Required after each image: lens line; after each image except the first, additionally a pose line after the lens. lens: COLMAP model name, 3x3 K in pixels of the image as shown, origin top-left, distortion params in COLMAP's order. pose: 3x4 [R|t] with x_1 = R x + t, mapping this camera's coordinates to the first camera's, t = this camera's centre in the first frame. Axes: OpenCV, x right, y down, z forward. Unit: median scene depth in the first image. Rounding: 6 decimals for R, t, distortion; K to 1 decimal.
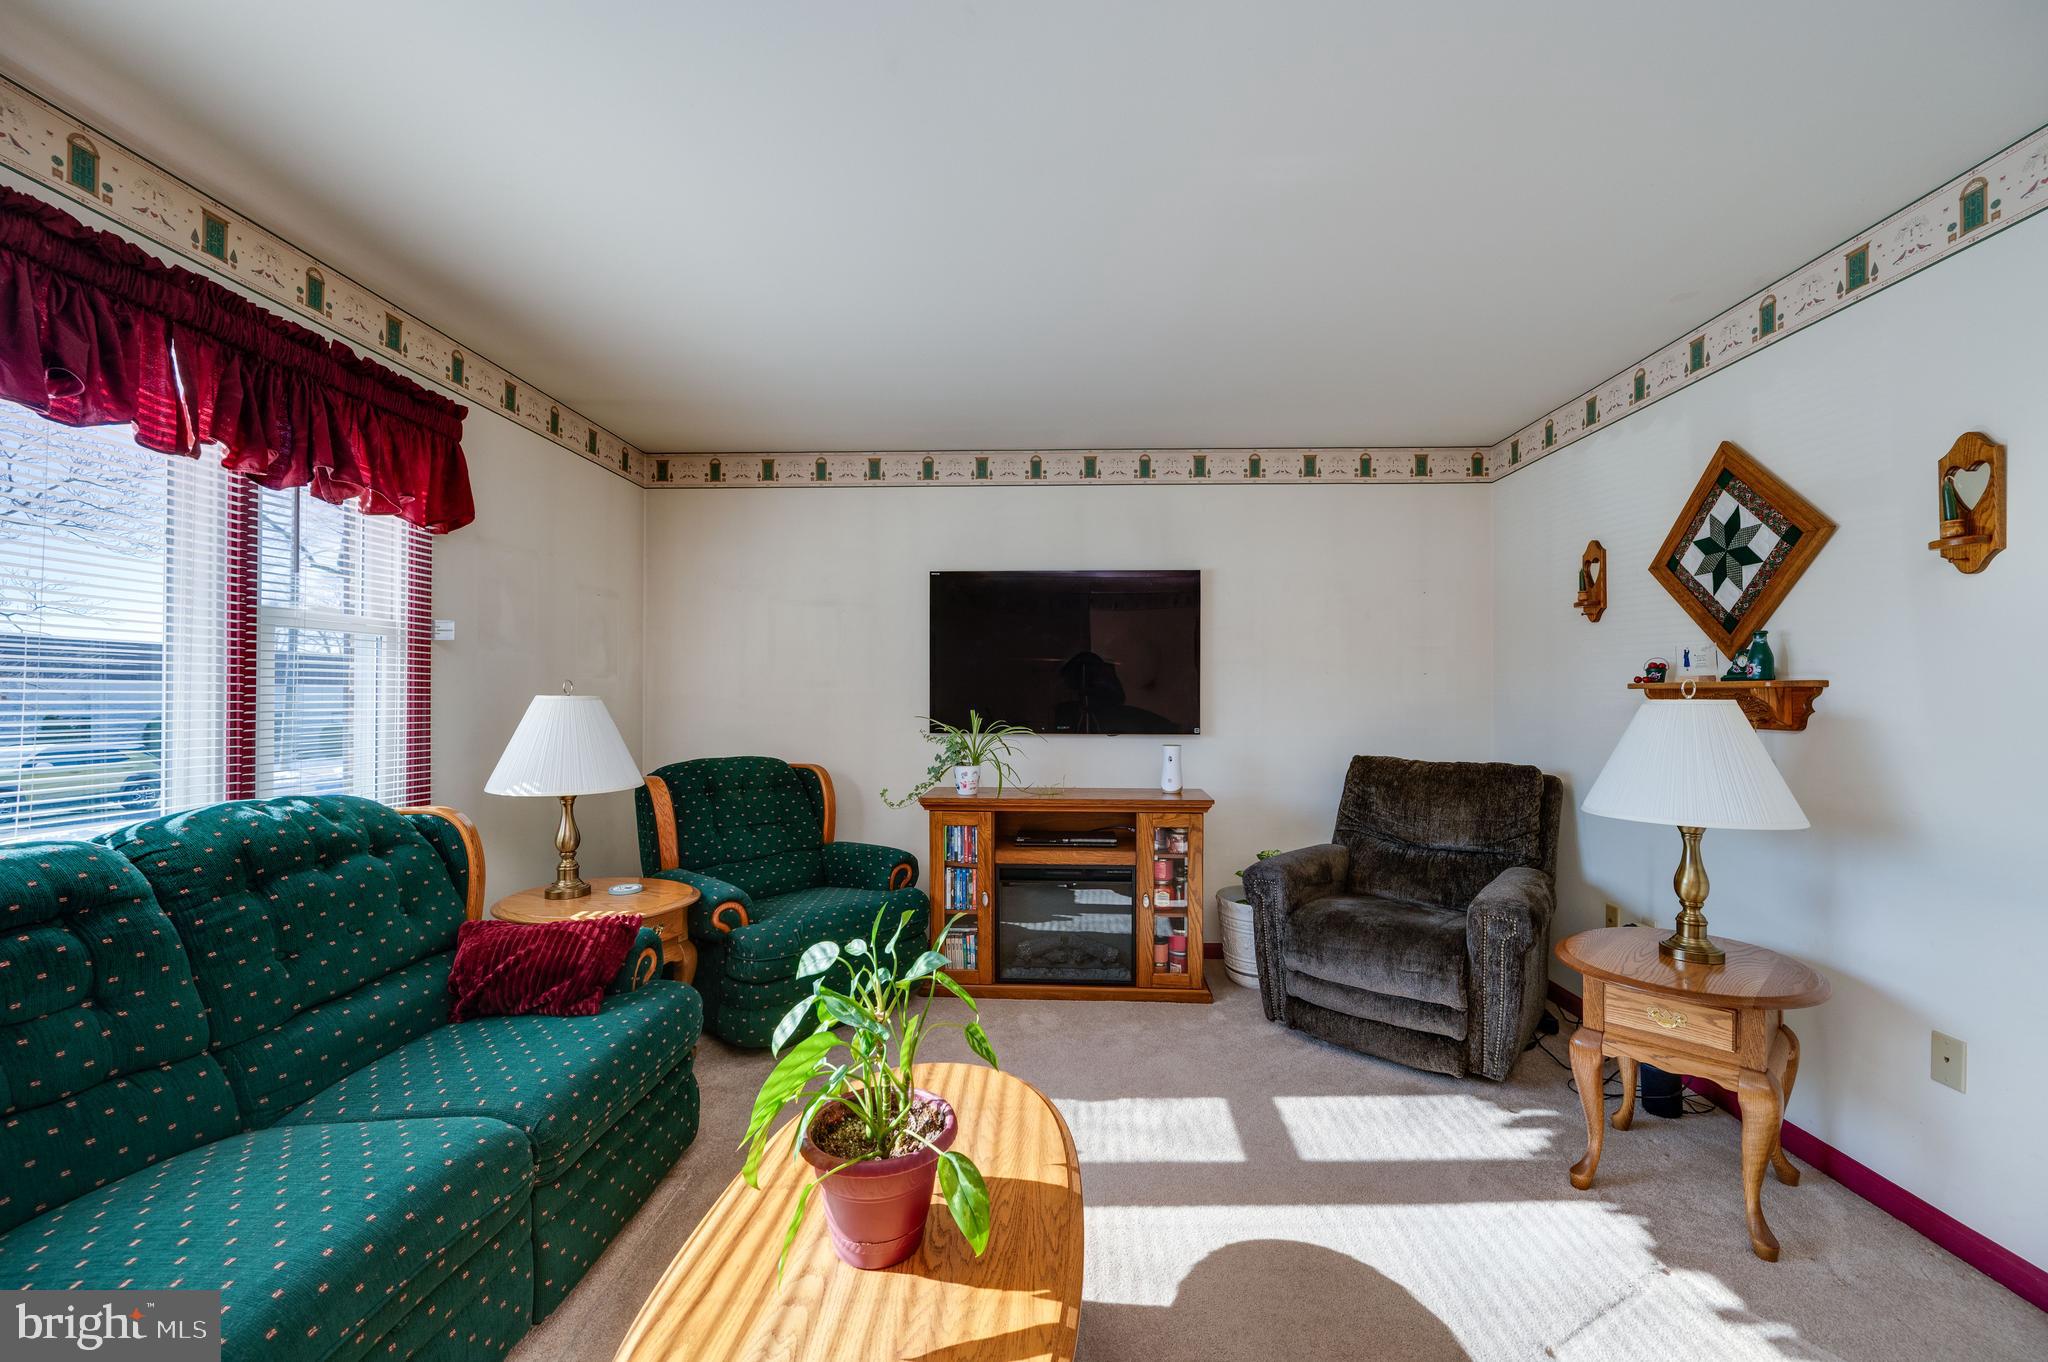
lens RADIAL K [[809.4, 0, 1046.7], [0, 809.4, 701.0], [0, 0, 1]] dist [-0.001522, -0.000109]
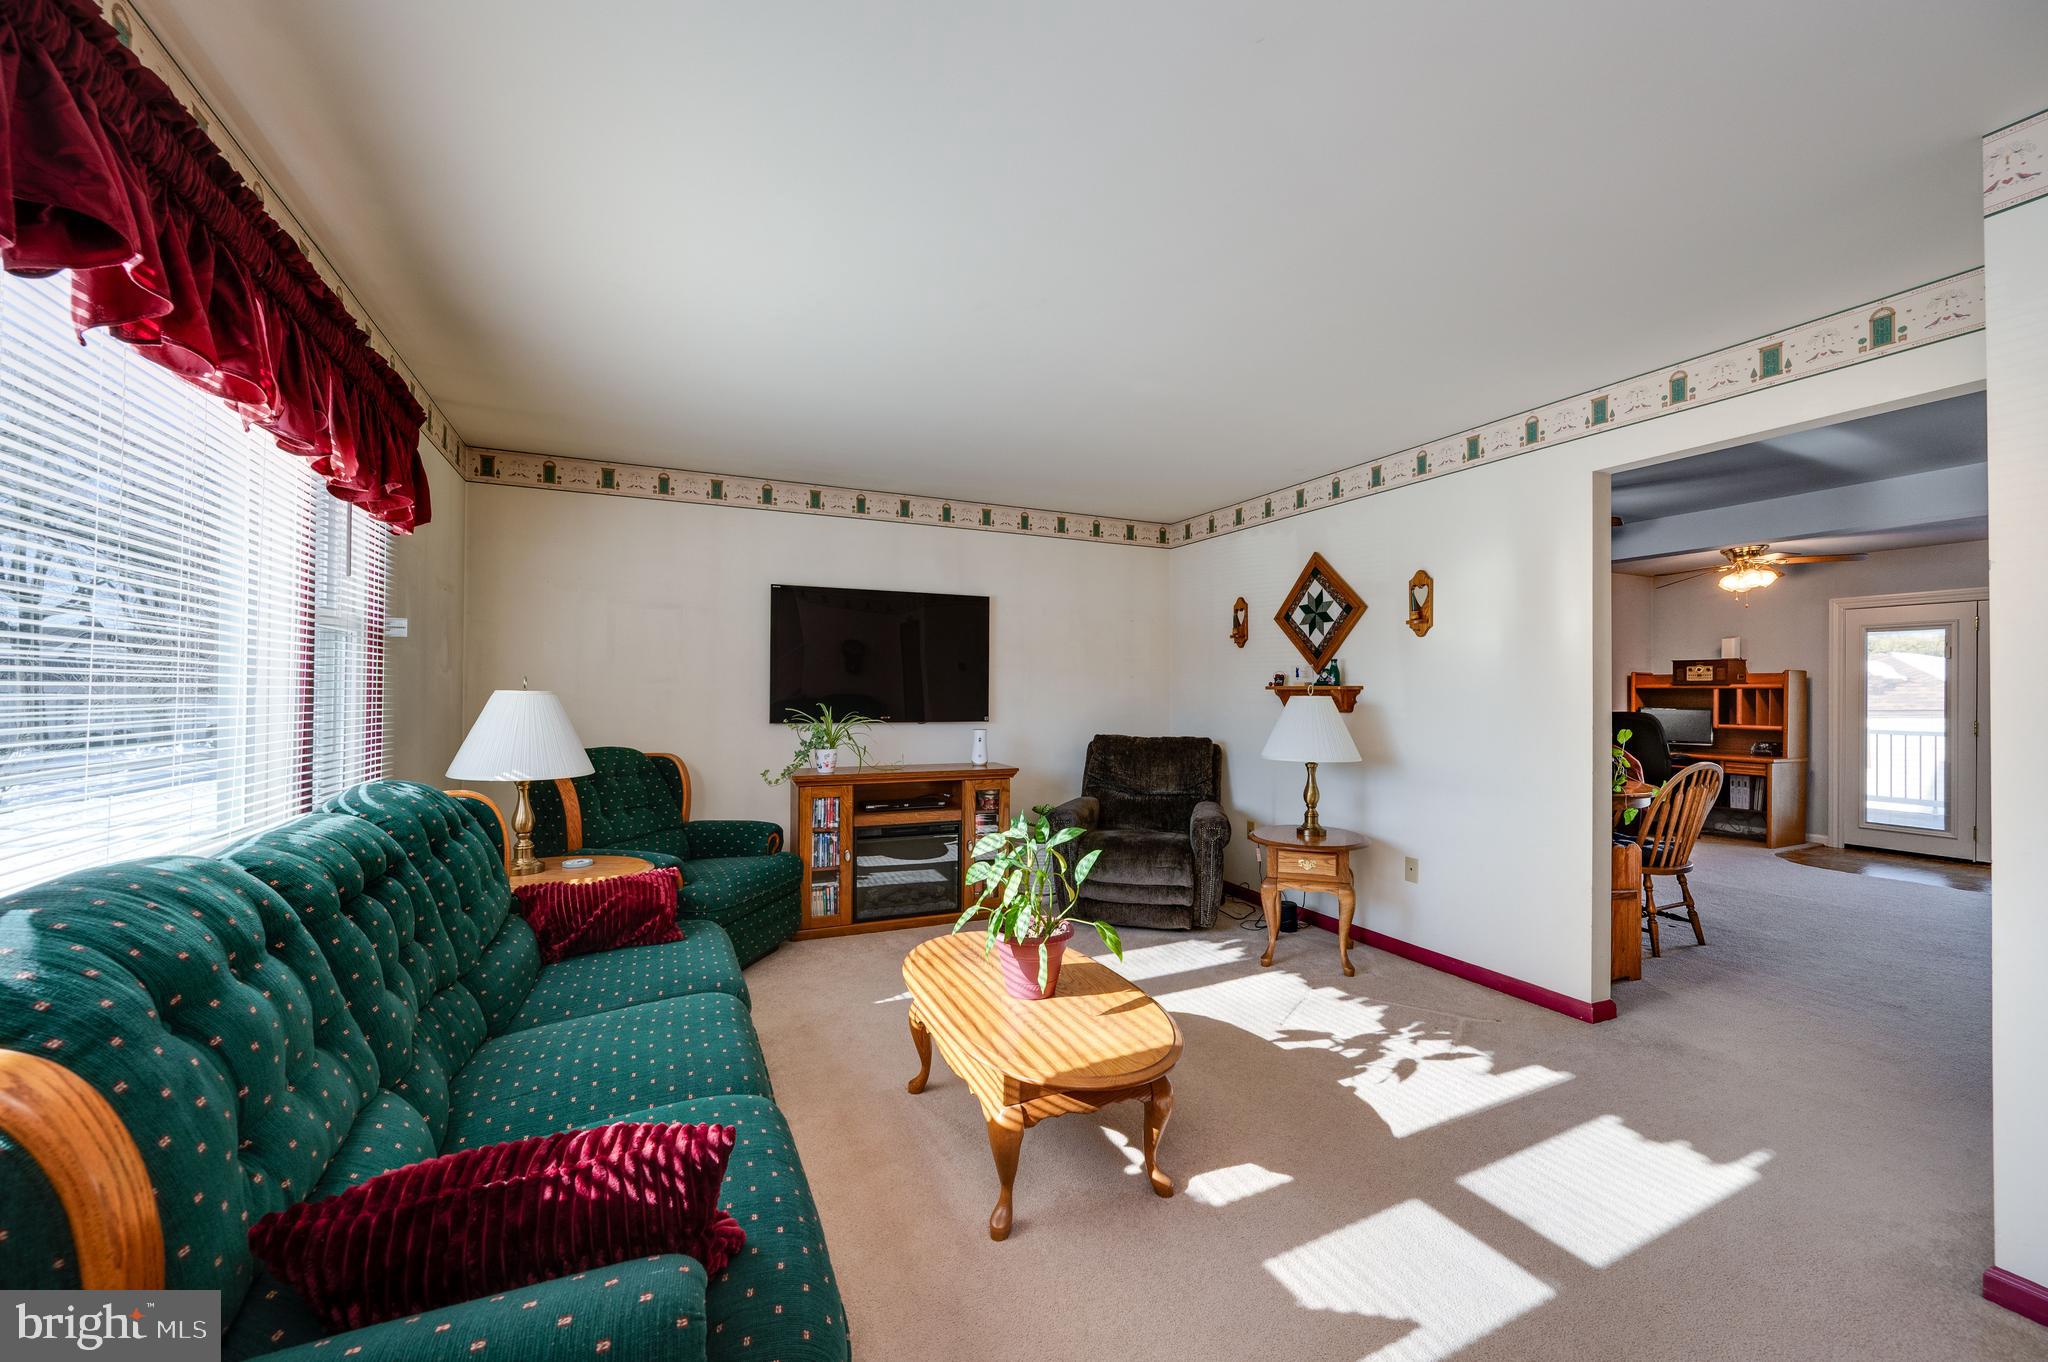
lens RADIAL K [[799.9, 0, 1033.7], [0, 799.9, 692.8], [0, 0, 1]] dist [-0.001718, -0.000125]
pose [[0.896423, 0.003575, 0.443184, -0.457470], [-0.001999, 0.999990, -0.004024, -0.000289], [-0.443194, 0.002721, 0.896421, -0.282960]]
